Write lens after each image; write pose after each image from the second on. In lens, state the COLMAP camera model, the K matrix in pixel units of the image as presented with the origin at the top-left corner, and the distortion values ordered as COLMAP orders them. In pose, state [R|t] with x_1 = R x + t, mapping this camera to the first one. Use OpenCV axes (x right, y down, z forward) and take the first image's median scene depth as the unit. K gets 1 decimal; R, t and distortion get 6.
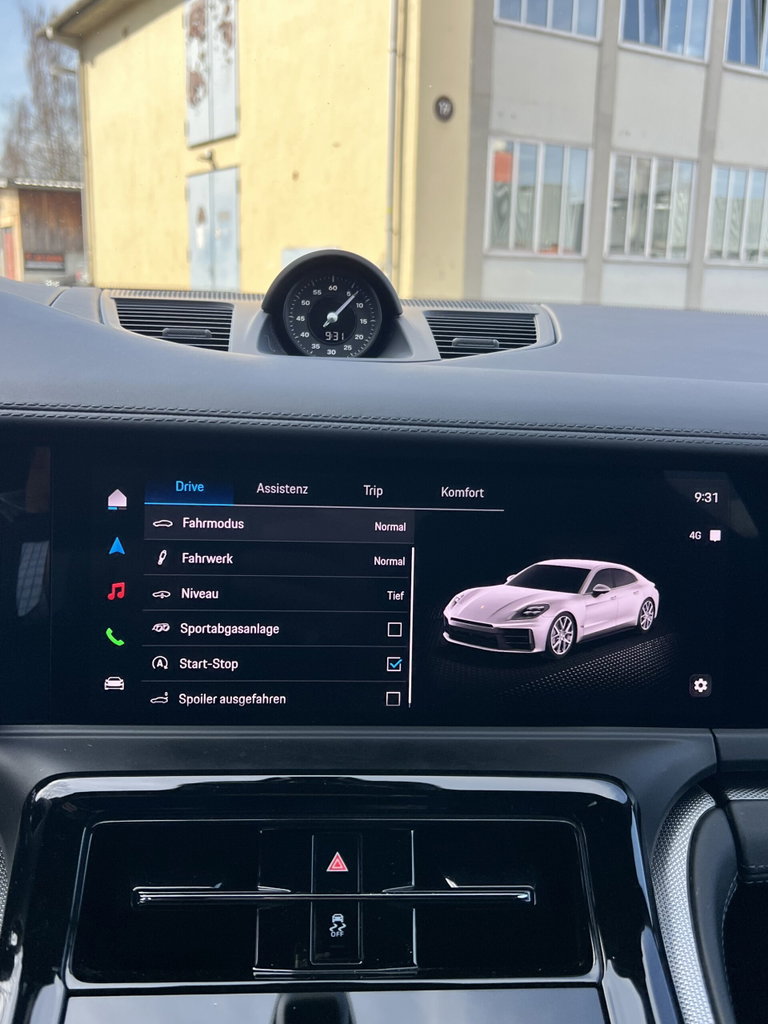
lens RADIAL K [[976.6, 0, 380.8], [0, 976.6, 515.9], [0, 0, 1]] dist [-0.001253, 0.000000]
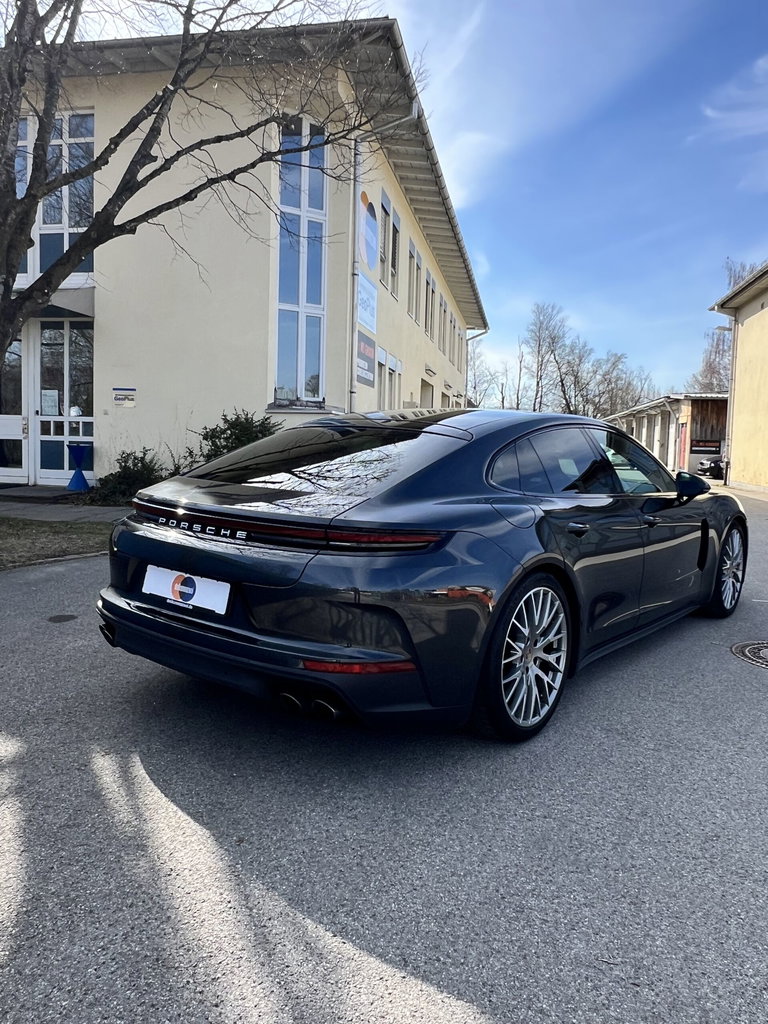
lens RADIAL K [[760.1, 0, 381.4], [0, 760.1, 506.9], [0, 0, 1]] dist [0.009505, -0.018008]
pose [[0.727778, 0.056231, -0.683503, 0.164140], [-0.170543, 0.980165, -0.100953, 0.051618], [0.664269, 0.190038, 0.722933, -0.250214]]
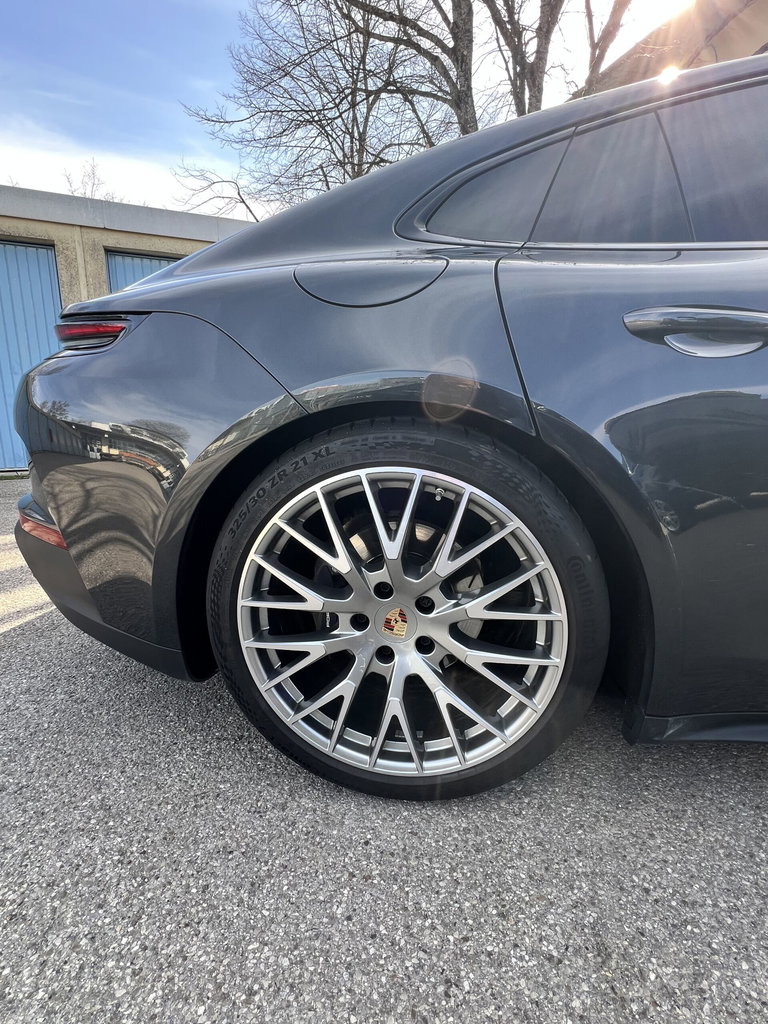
lens RADIAL K [[471.5, 0, 375.3], [0, 471.5, 503.5], [0, 0, 1]] dist [0.000018, 0.000192]
pose [[-0.230156, 0.187289, -0.954961, 0.109305], [-0.235457, 0.941432, 0.241383, 0.038114], [0.944239, 0.280408, -0.172578, -0.075670]]
